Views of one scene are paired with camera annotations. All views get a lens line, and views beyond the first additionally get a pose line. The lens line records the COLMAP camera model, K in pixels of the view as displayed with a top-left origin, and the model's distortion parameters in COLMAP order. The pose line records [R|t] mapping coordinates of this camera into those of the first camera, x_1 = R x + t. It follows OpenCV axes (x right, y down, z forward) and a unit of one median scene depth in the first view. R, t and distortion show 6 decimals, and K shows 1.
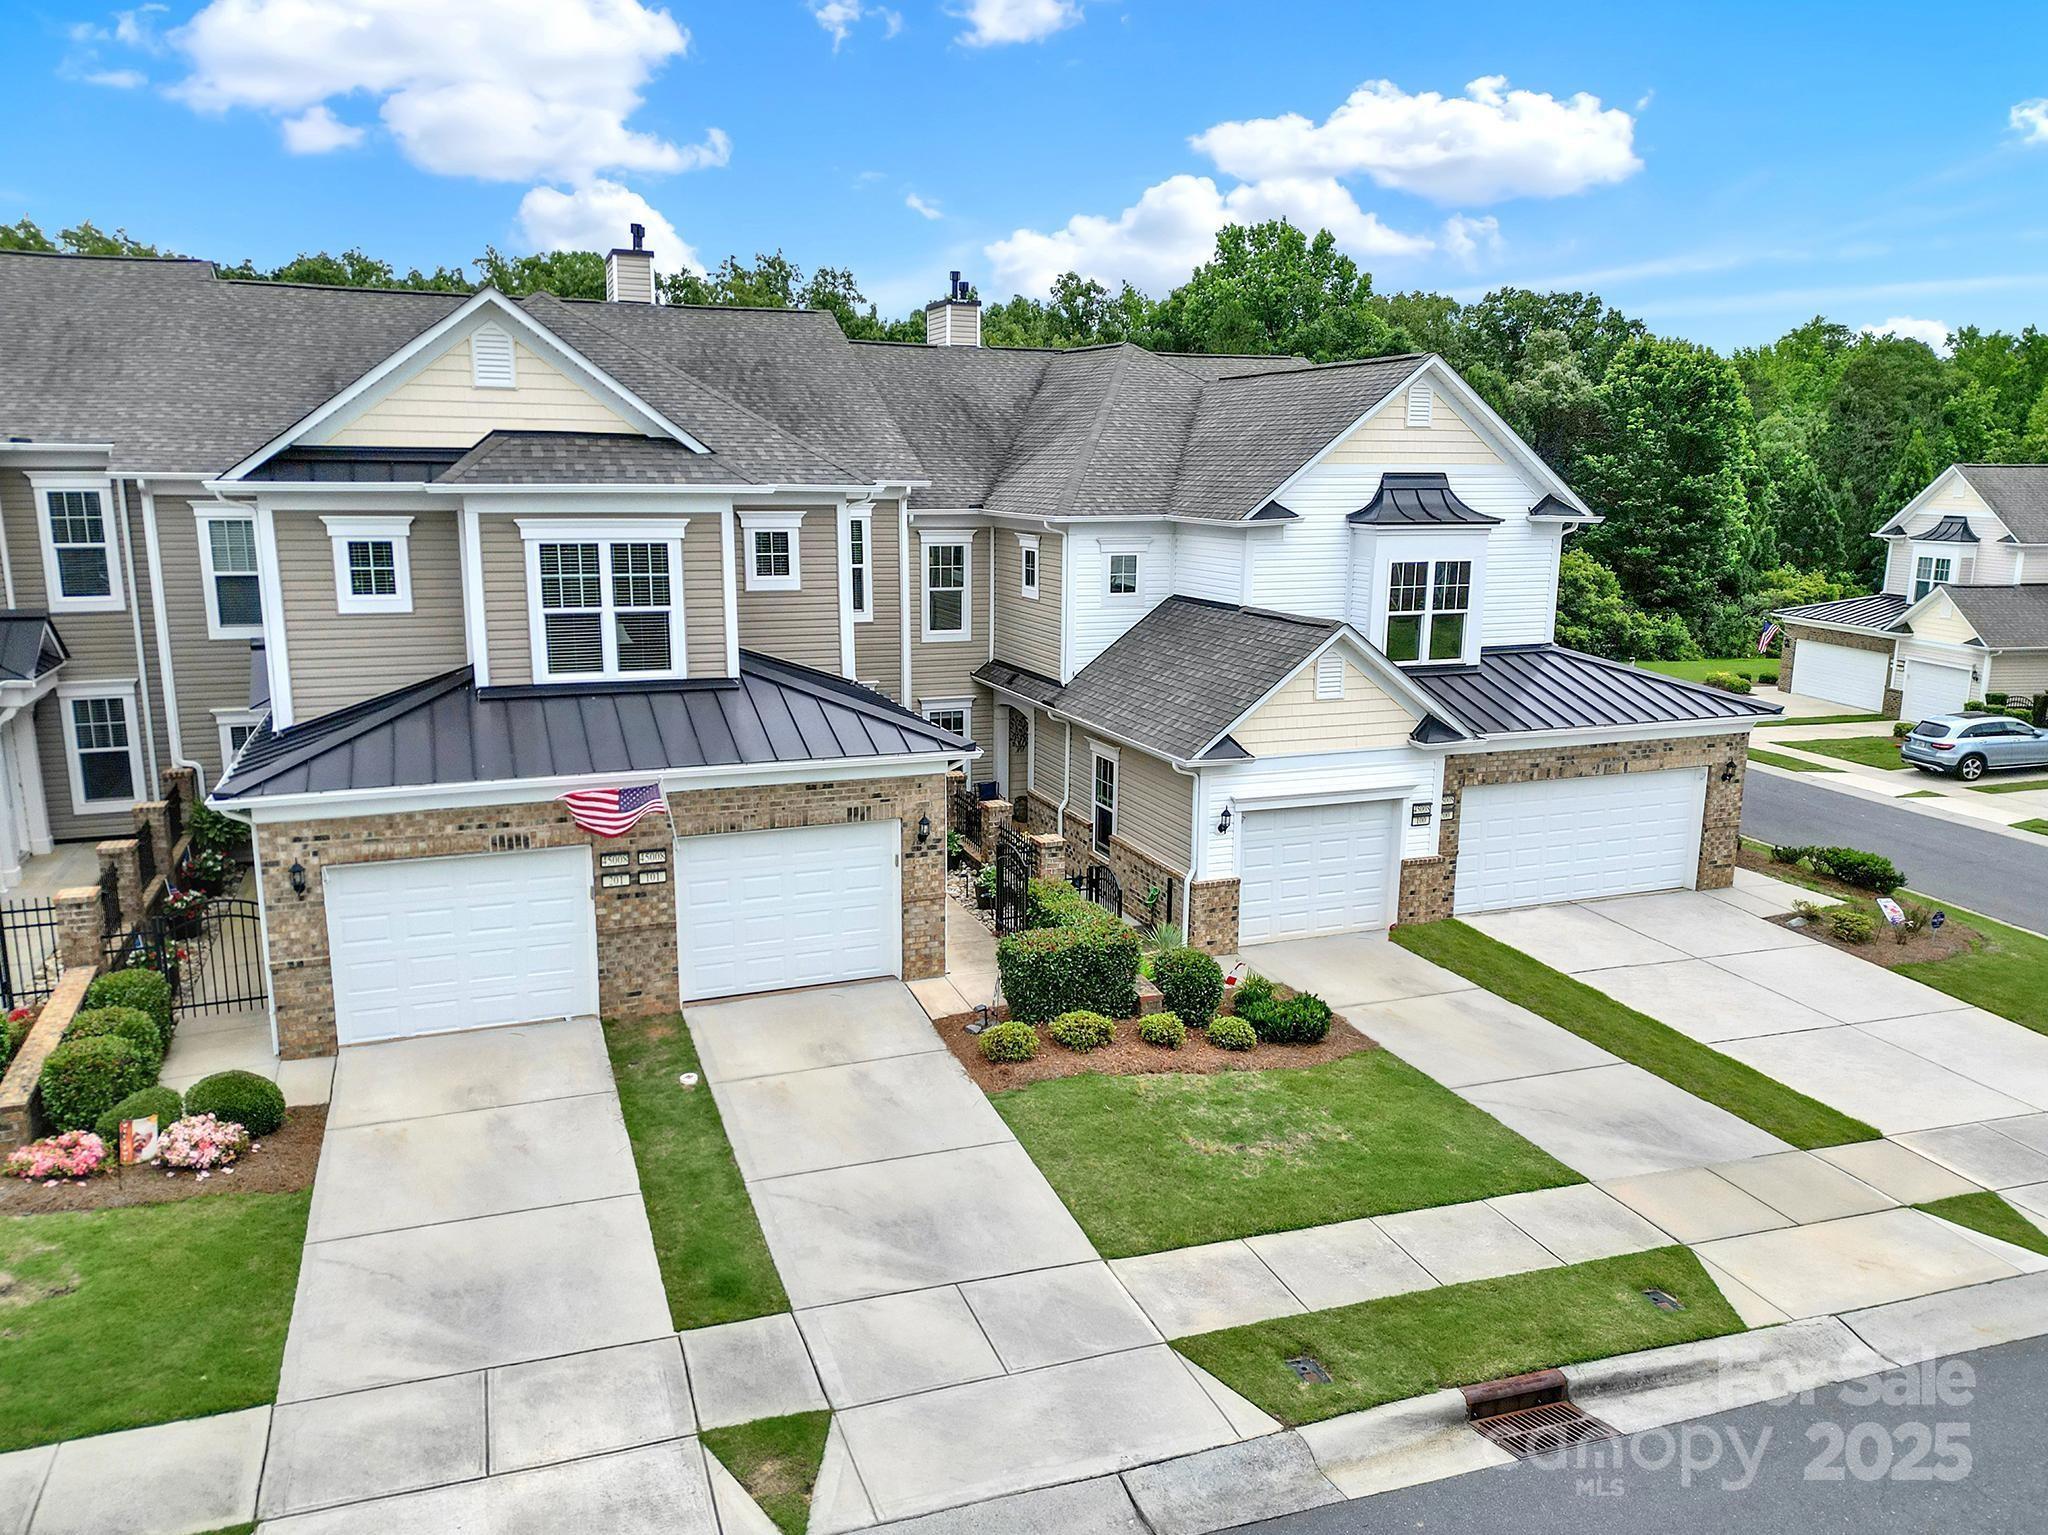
lens RADIAL K [[1457.4, 0, 1018.1], [0, 1457.4, 763.2], [0, 0, 1]] dist [0.093003, -0.108328]
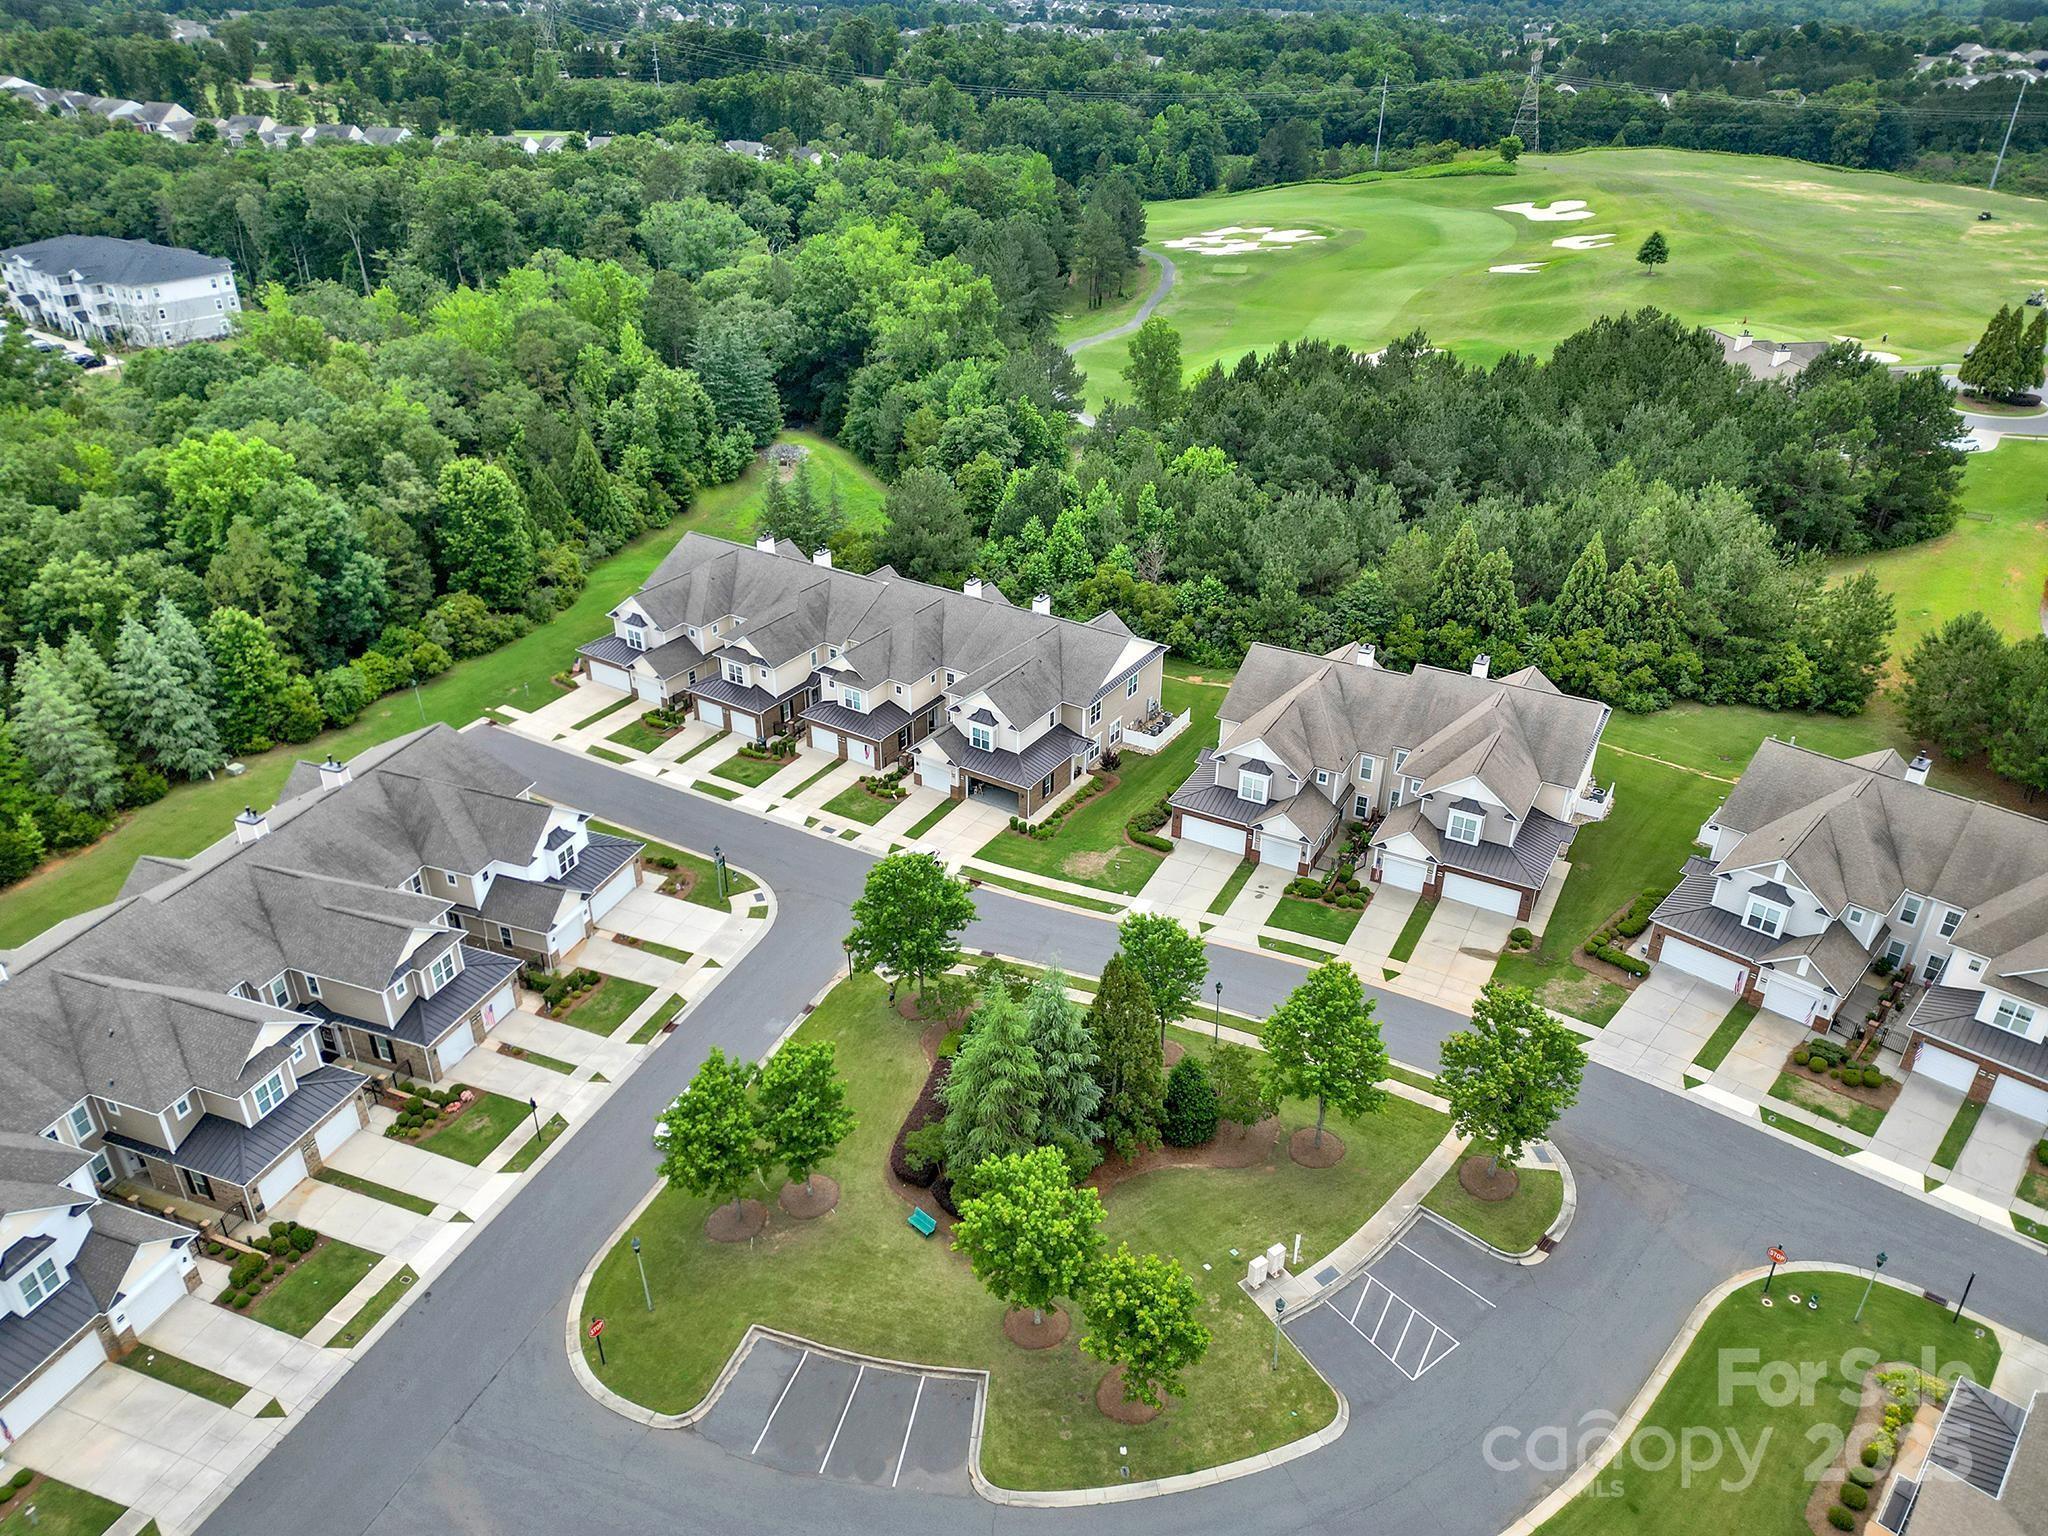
lens RADIAL K [[1457.4, 0, 1018.1], [0, 1457.4, 763.7], [0, 0, 1]] dist [0.093003, -0.108328]
pose [[0.664532, -0.369486, 0.649521, -1.870407], [0.151002, 0.917670, 0.367533, -2.162138], [-0.731844, -0.146158, 0.665614, -3.365067]]
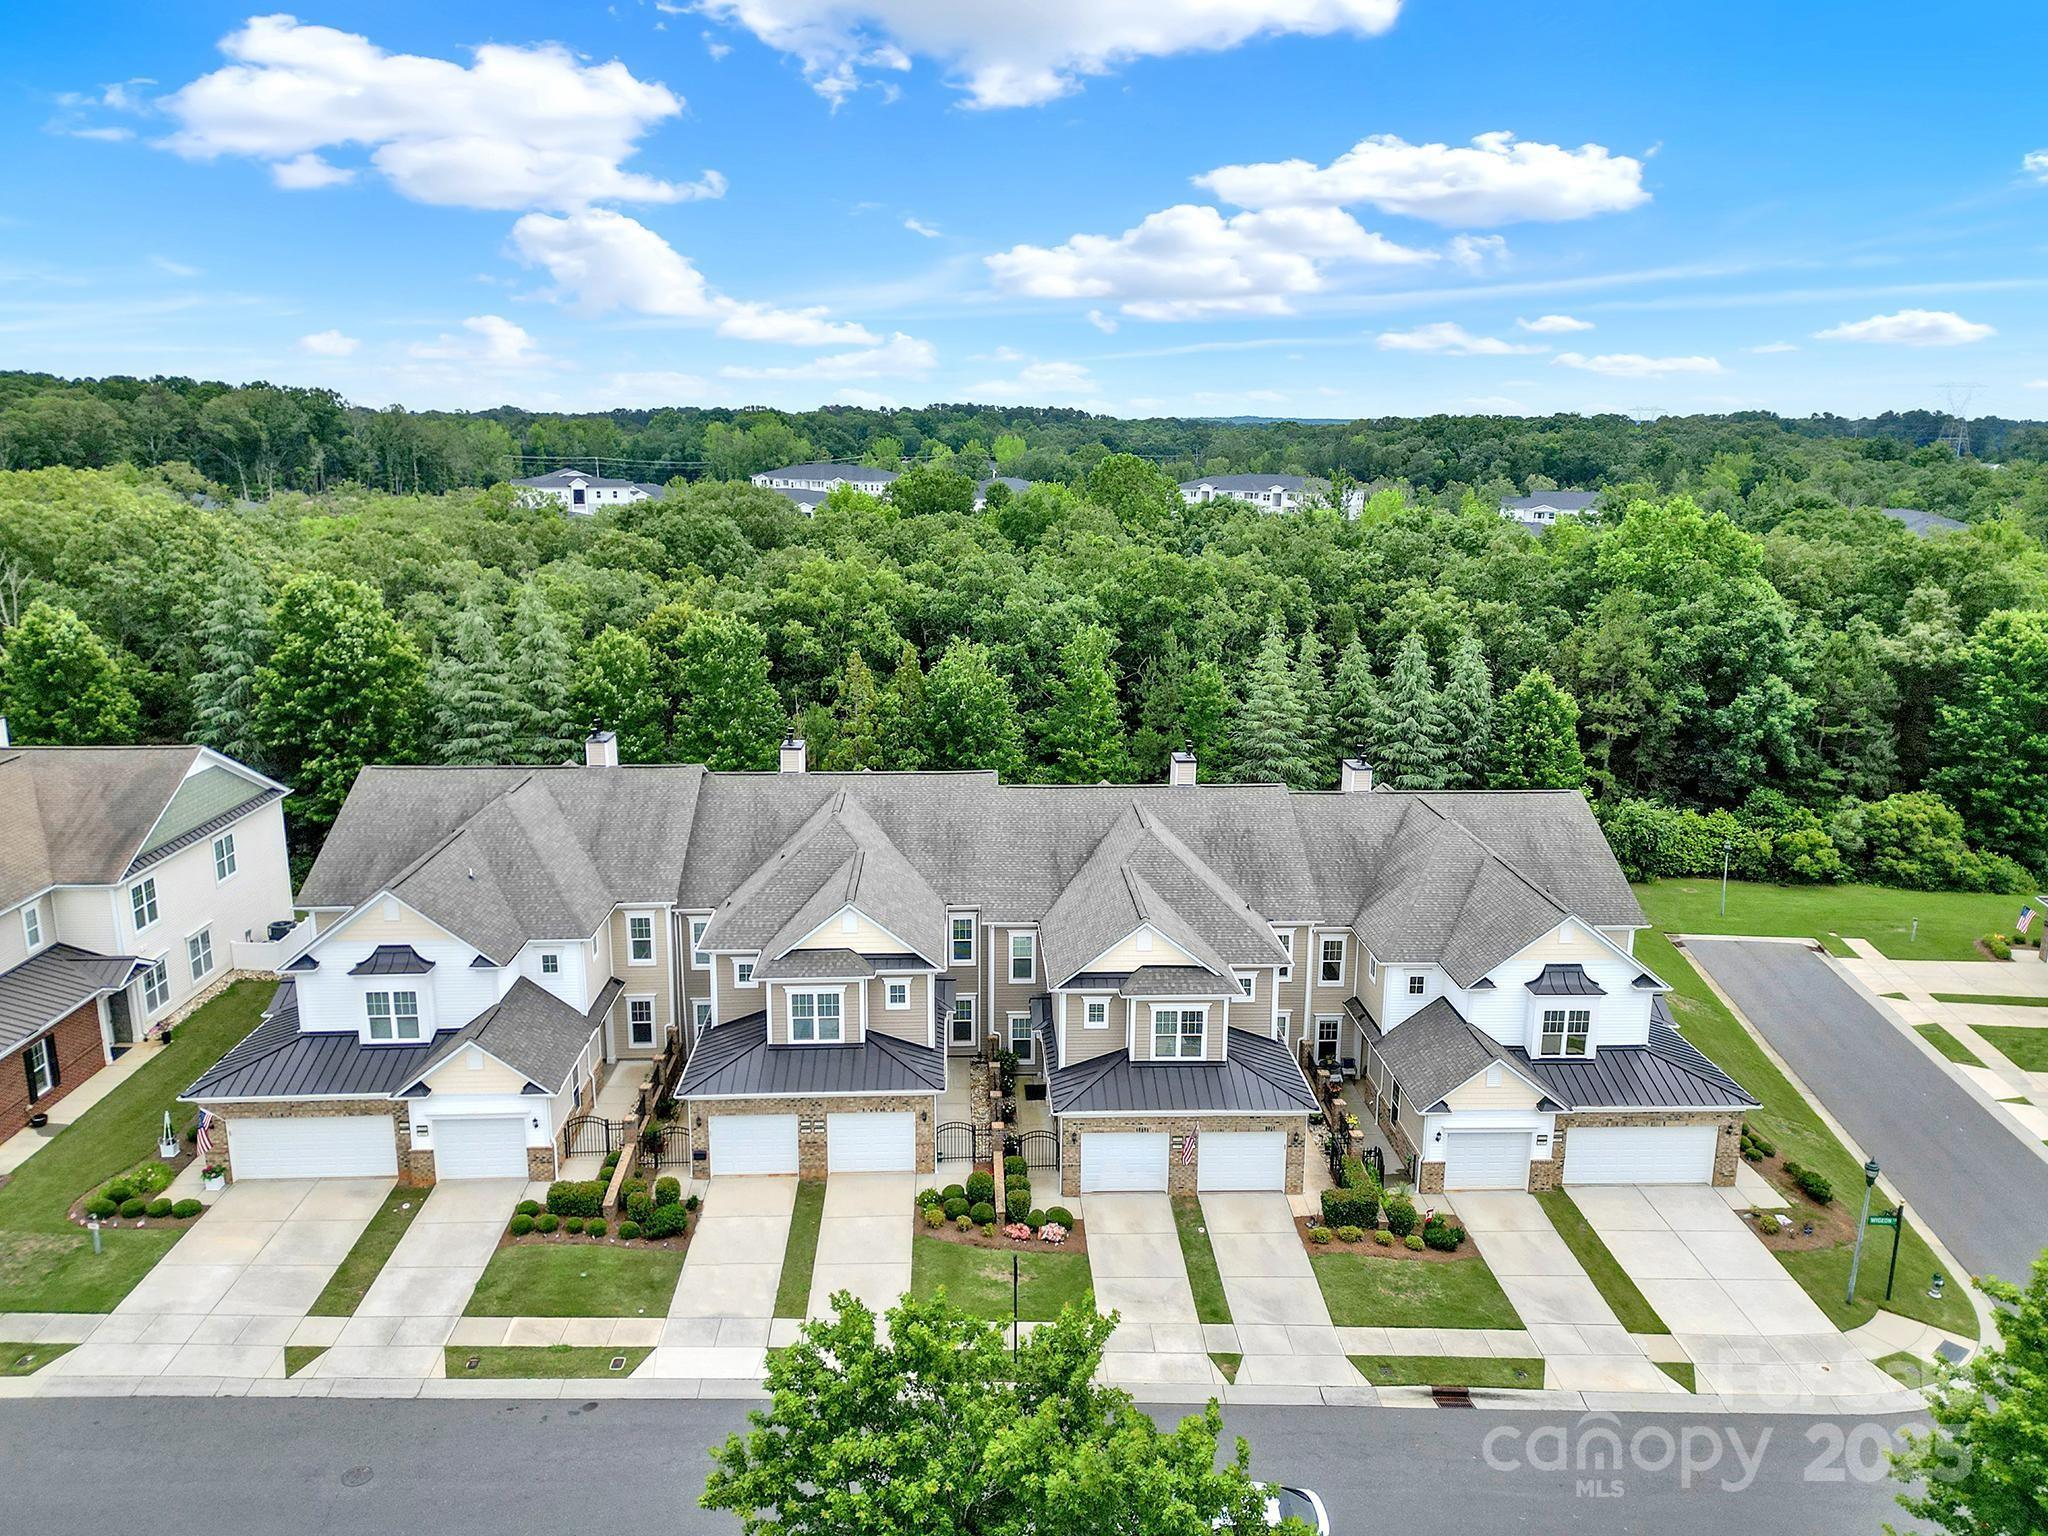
lens RADIAL K [[1457.4, 0, 1018.1], [0, 1457.4, 763.7], [0, 0, 1]] dist [0.093003, -0.108328]
pose [[0.947603, 0.069493, -0.311801, 0.226900], [-0.062396, 0.997516, 0.032695, -0.652969], [0.313298, -0.011527, 0.949585, -1.553160]]
